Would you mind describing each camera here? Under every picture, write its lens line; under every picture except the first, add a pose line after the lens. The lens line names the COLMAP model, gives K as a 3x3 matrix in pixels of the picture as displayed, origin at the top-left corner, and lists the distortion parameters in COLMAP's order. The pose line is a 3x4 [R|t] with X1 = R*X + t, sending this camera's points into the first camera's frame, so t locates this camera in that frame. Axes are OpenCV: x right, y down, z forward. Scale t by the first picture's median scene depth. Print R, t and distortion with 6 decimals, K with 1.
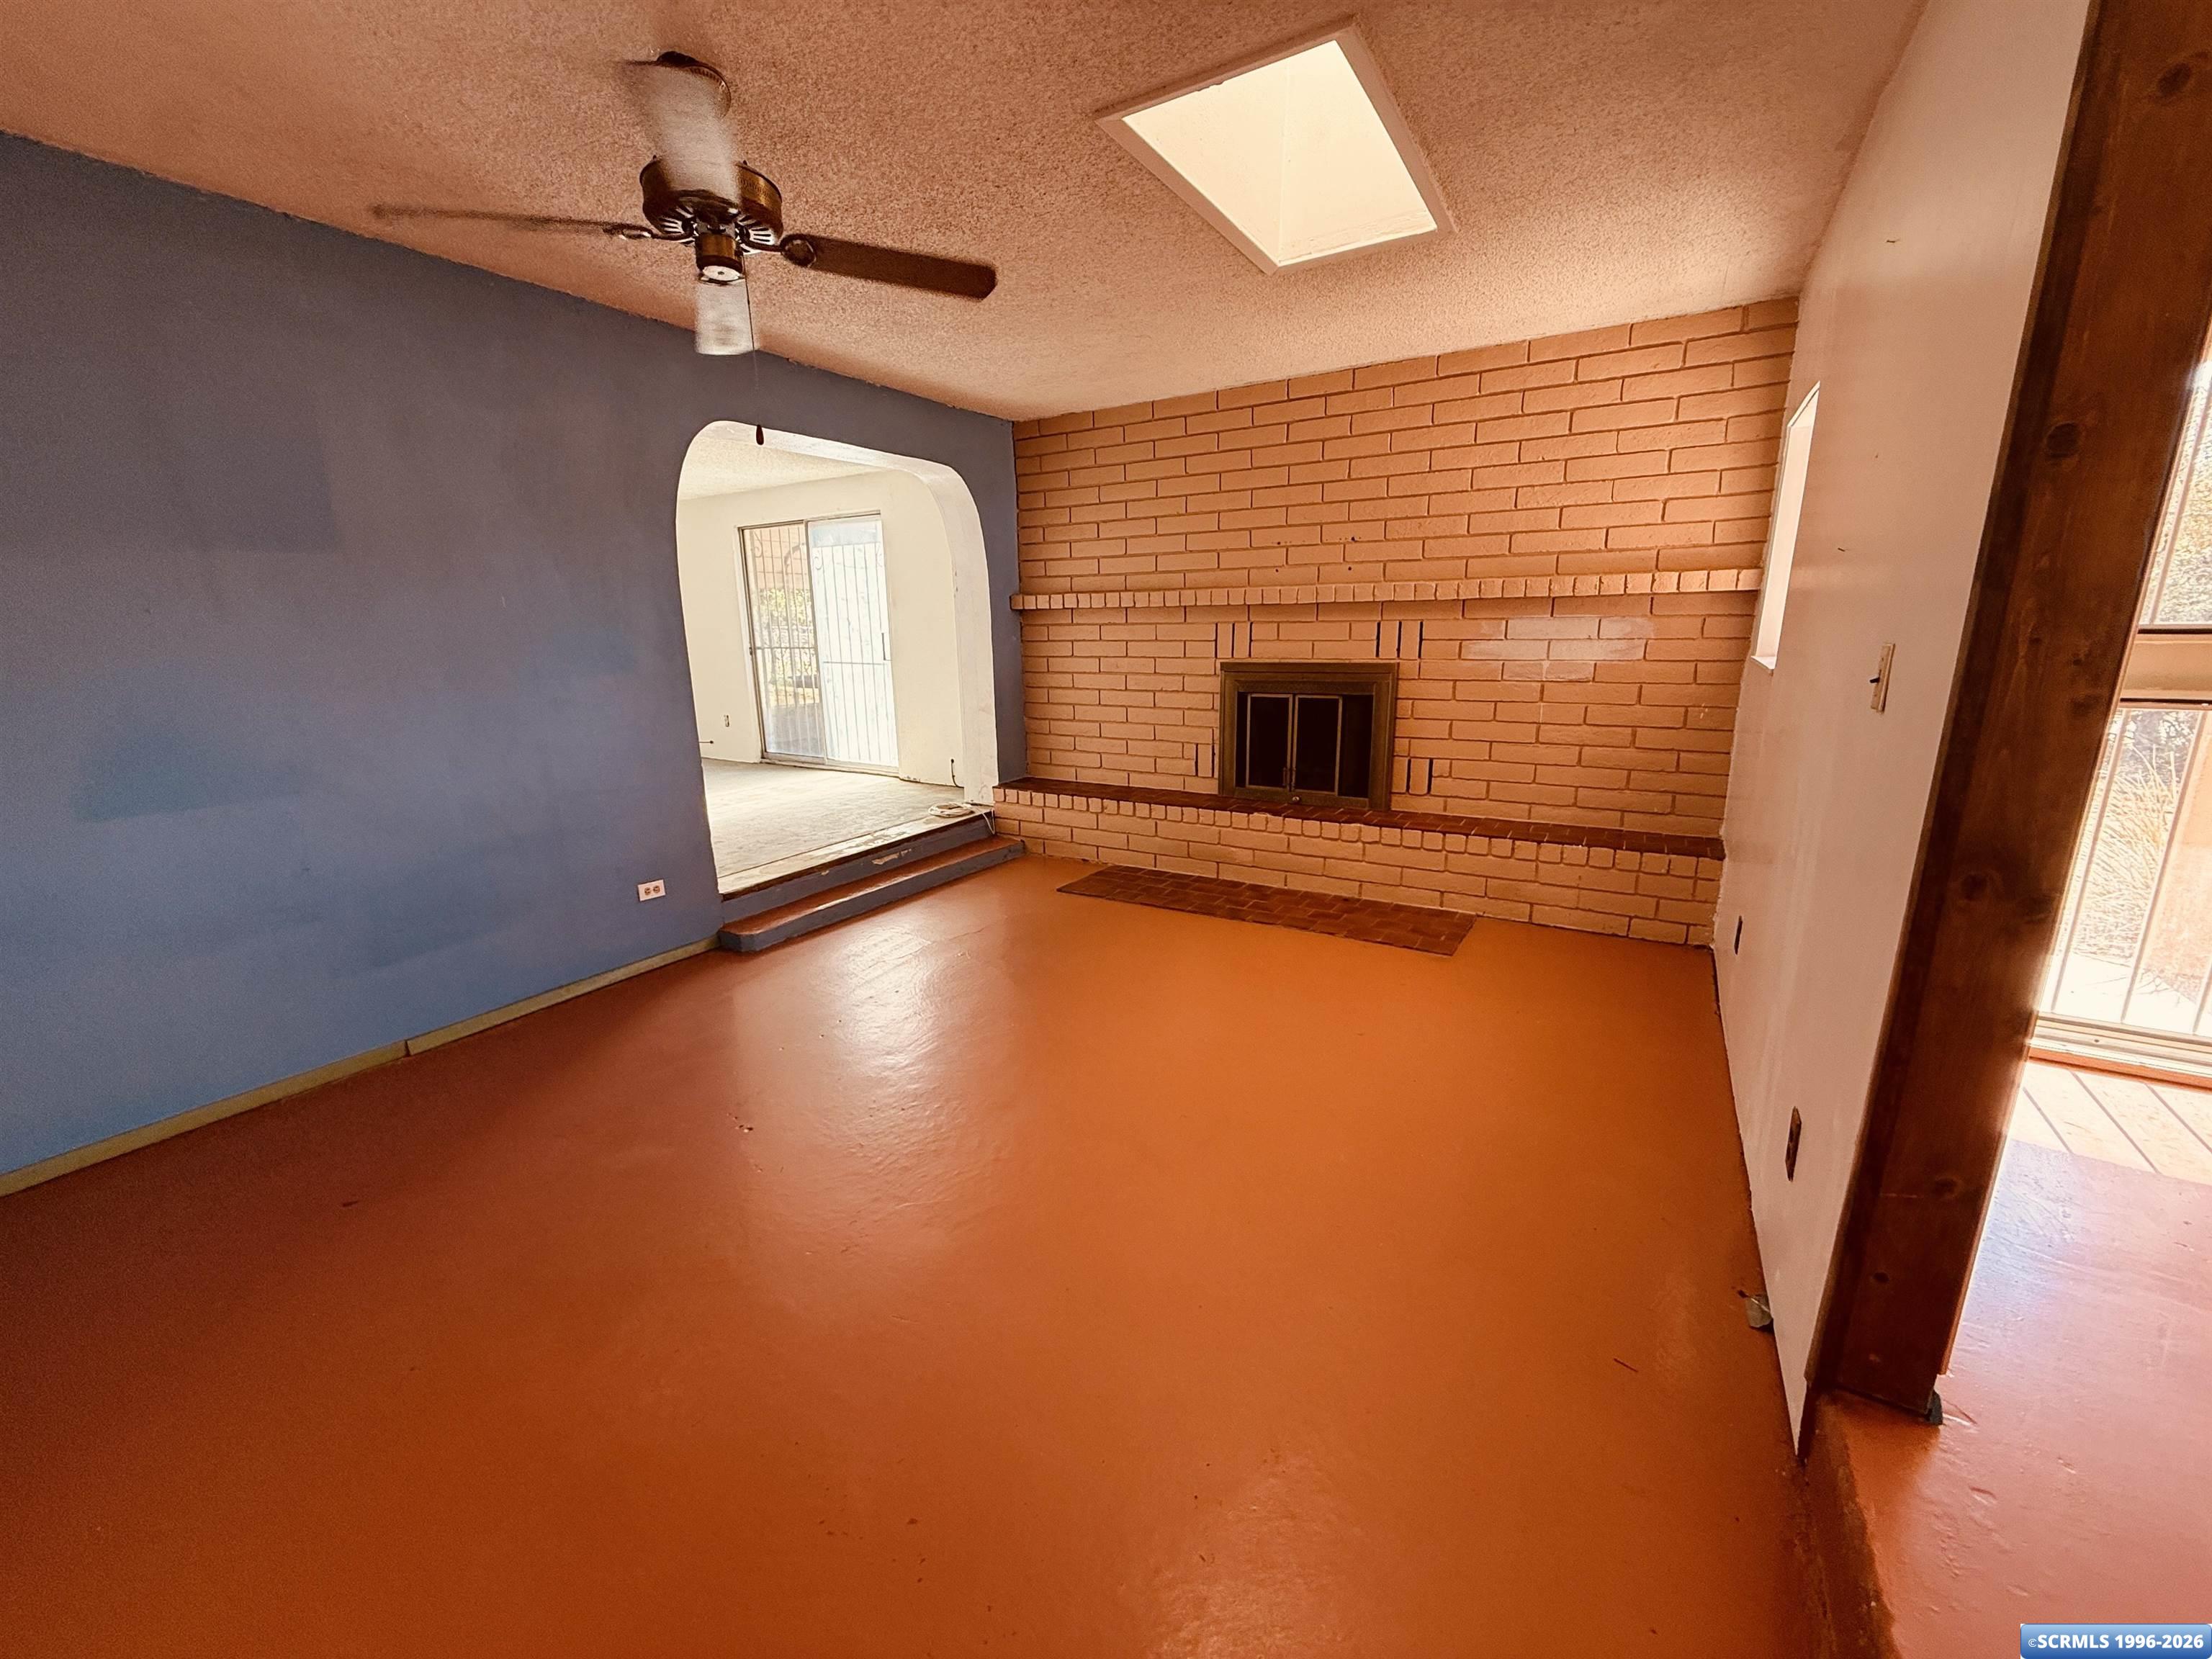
lens RADIAL K [[878.4, 0, 1097.9], [0, 878.4, 827.2], [0, 0, 1]] dist [-0.001197, -0.000202]
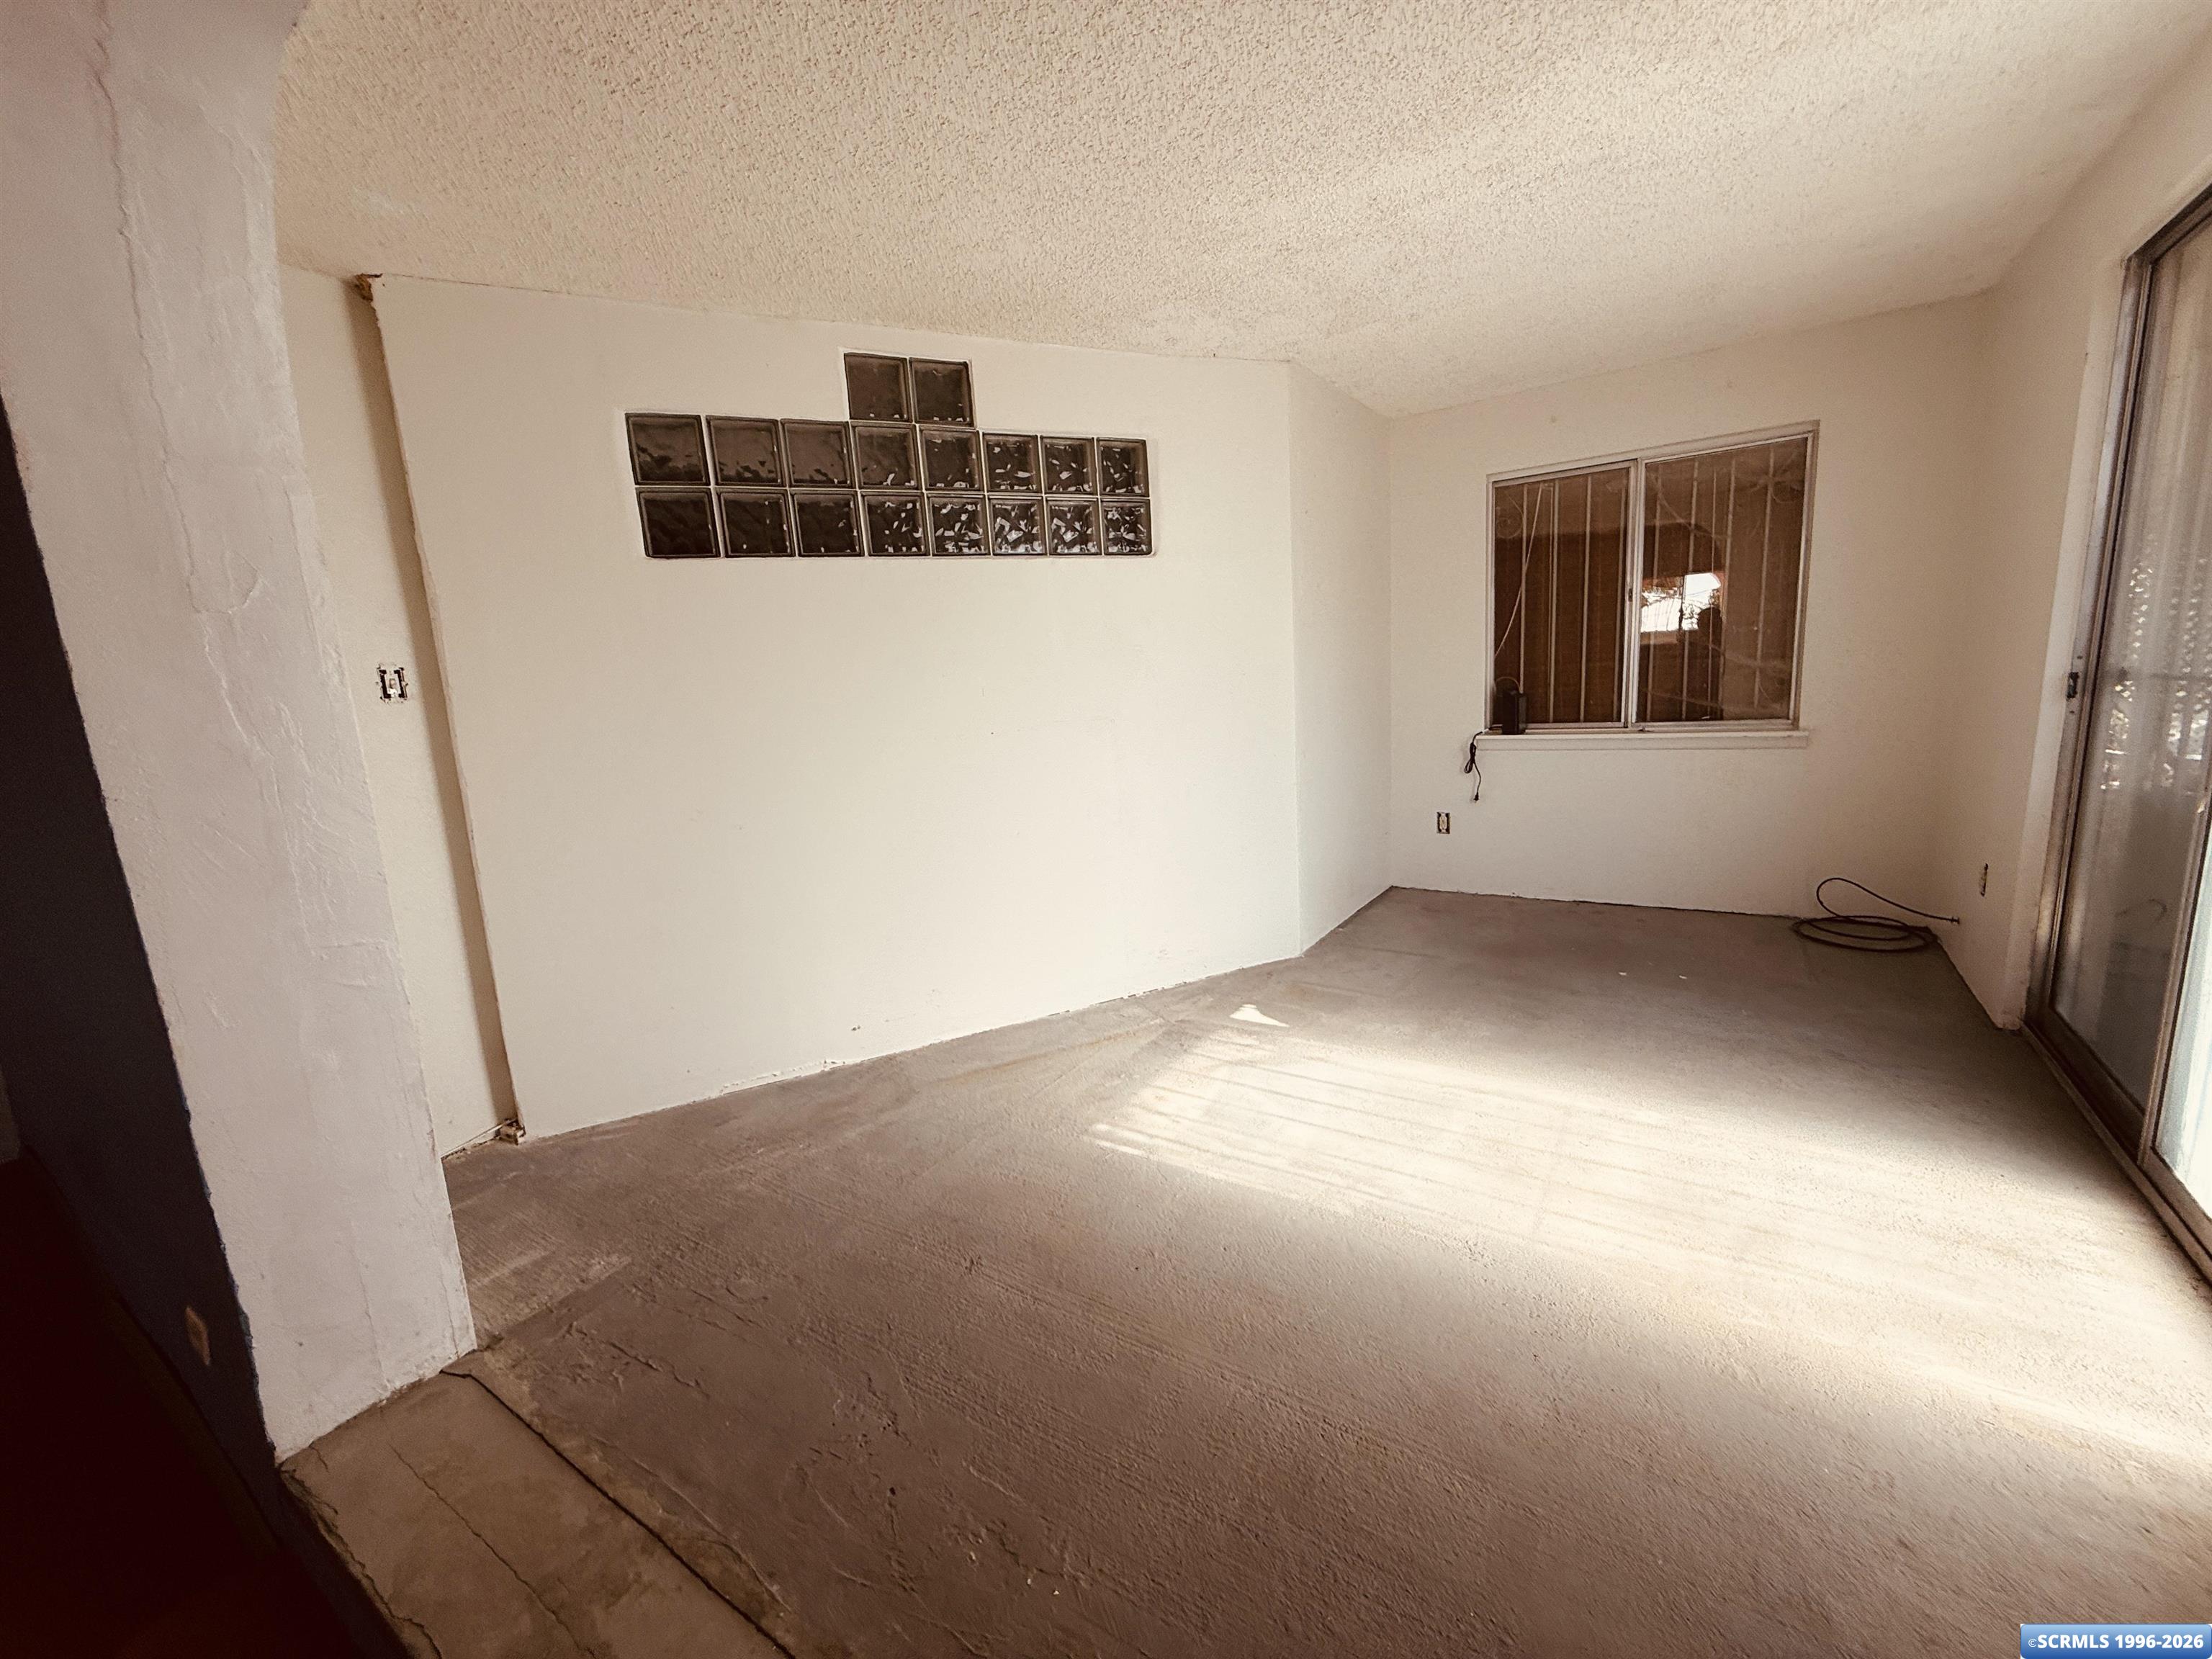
lens RADIAL K [[878.4, 0, 1097.9], [0, 878.4, 827.2], [0, 0, 1]] dist [-0.001197, -0.000202]
pose [[-0.025515, 0.198902, -0.979687, -0.090907], [-0.172466, 0.964436, 0.200297, -0.177040], [0.984685, 0.174073, 0.009696, 0.768142]]
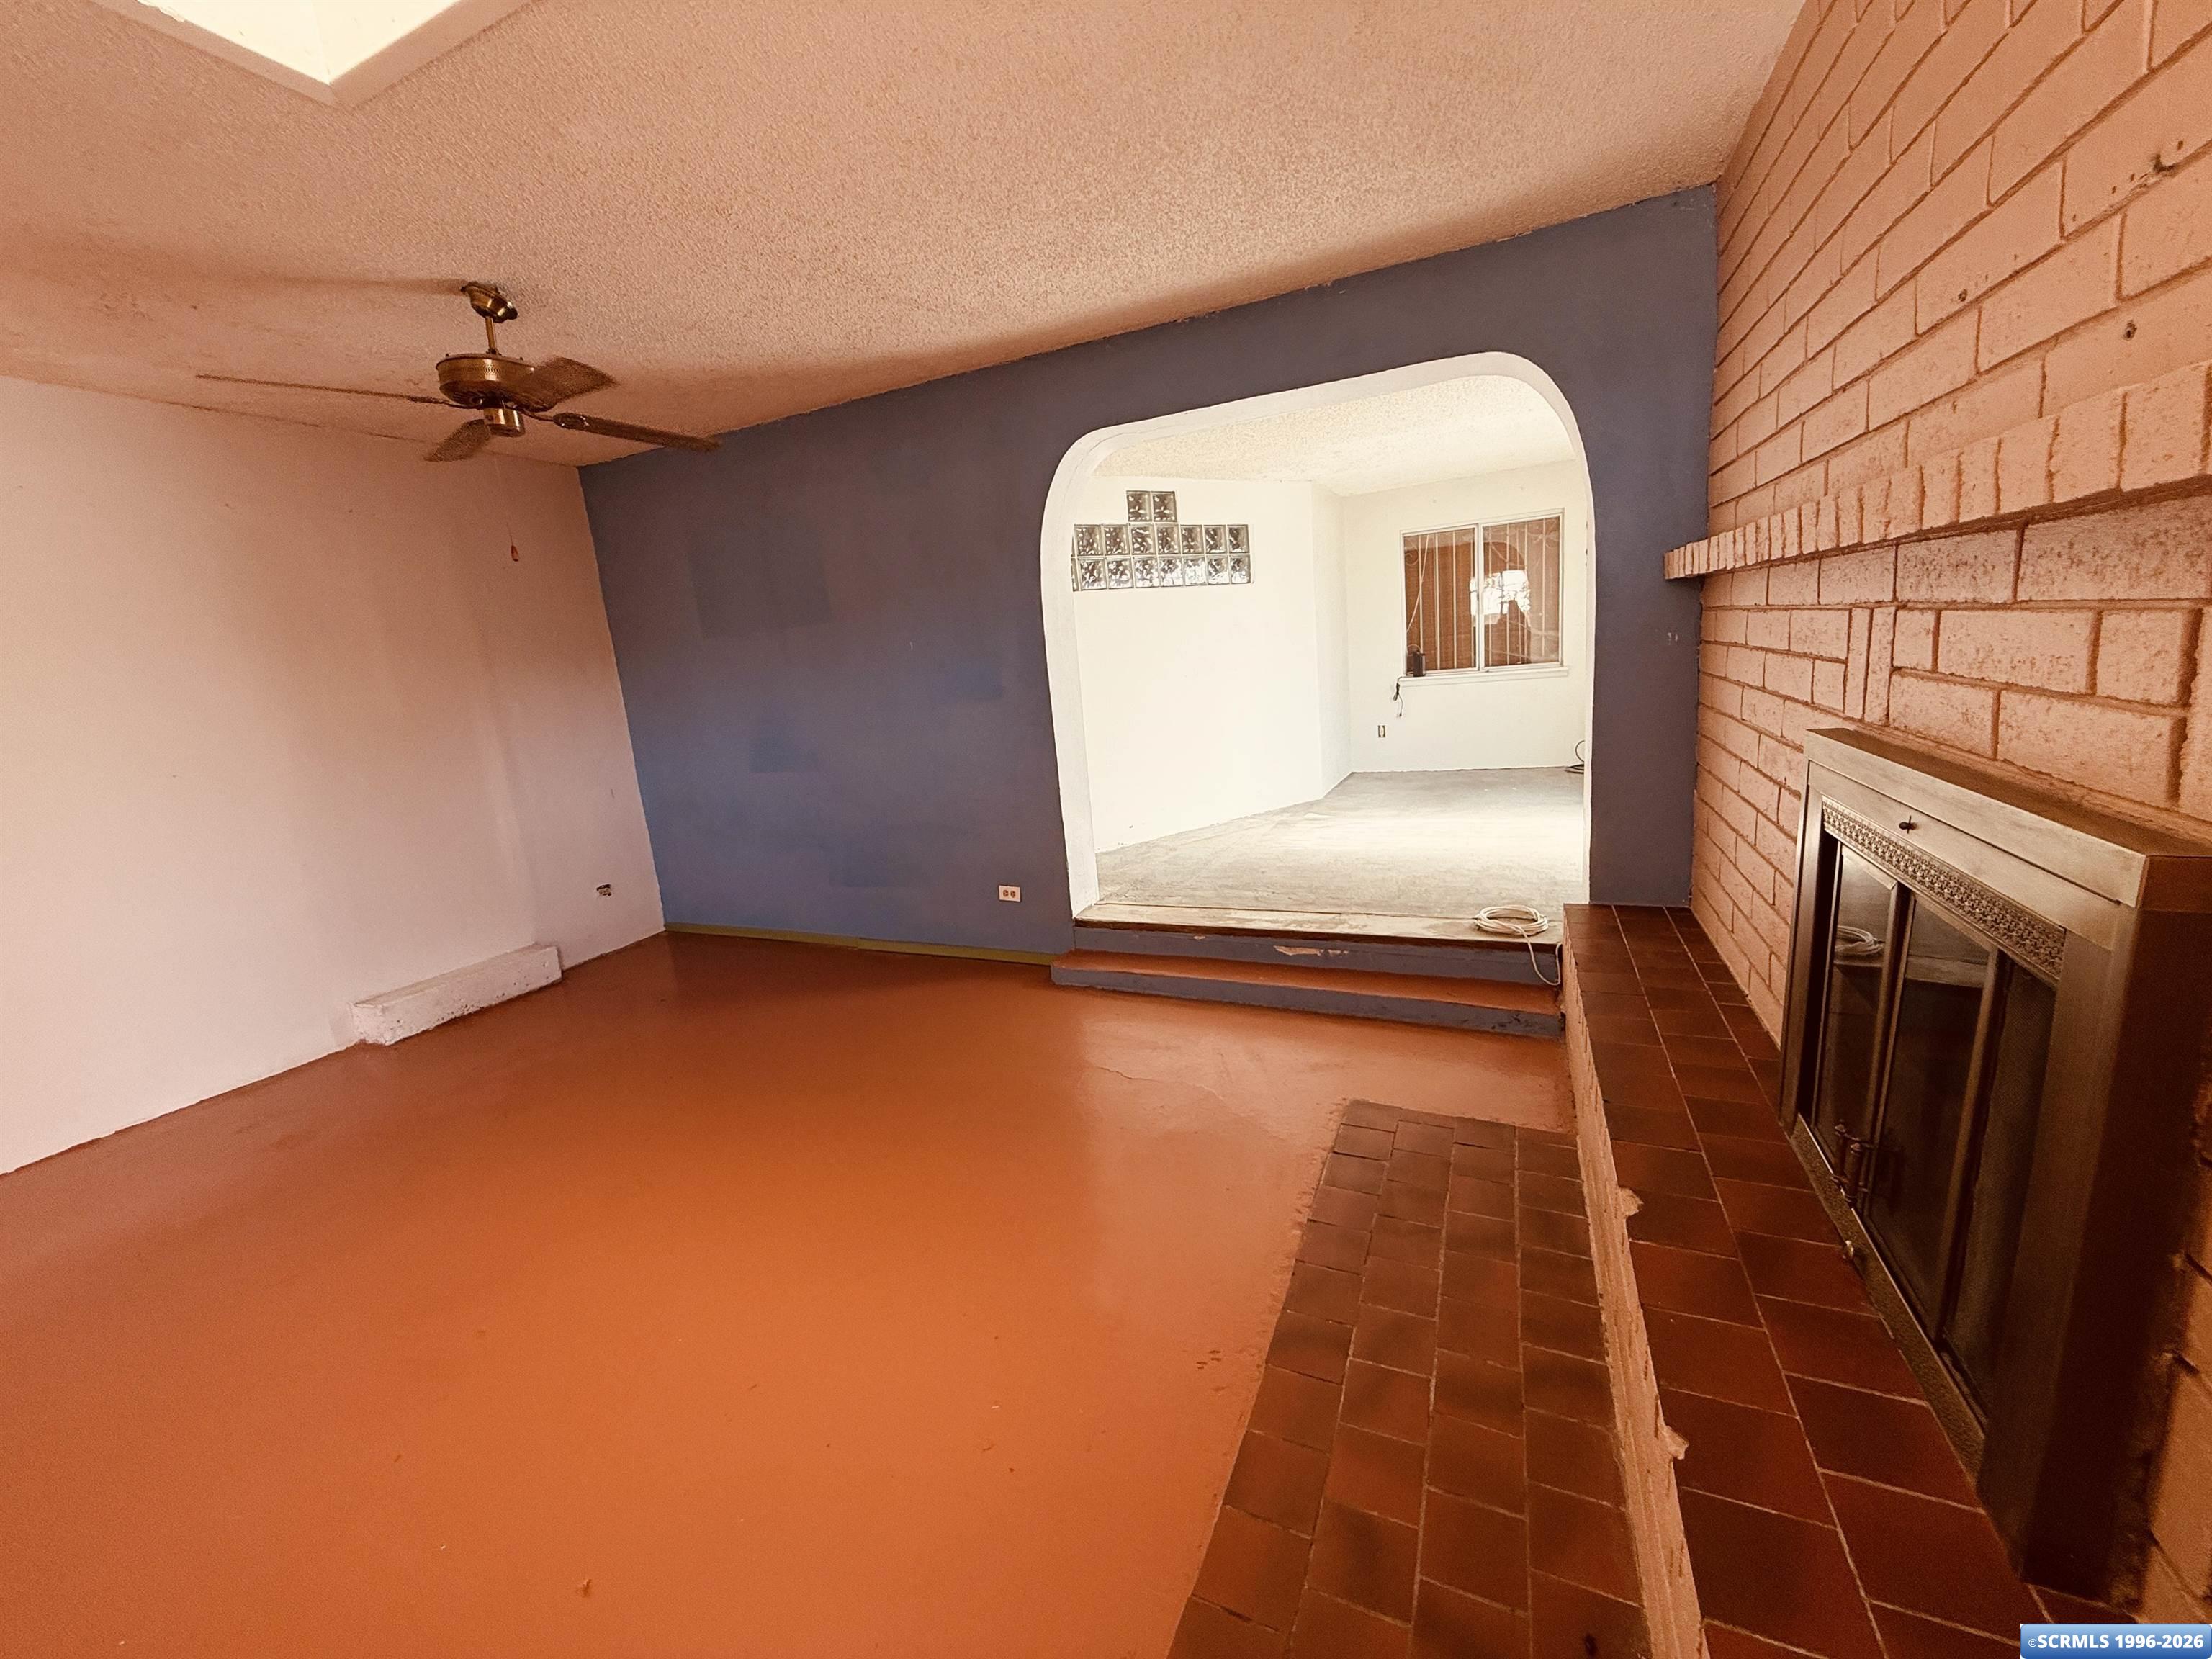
lens RADIAL K [[885.8, 0, 1098.5], [0, 885.8, 818.9], [0, 0, 1]] dist [-0.000683, -0.000065]
pose [[0.132758, 0.195559, -0.971665, 0.319939], [-0.148298, 0.973226, 0.175612, -0.129776], [0.979991, 0.120782, 0.158204, 0.514537]]
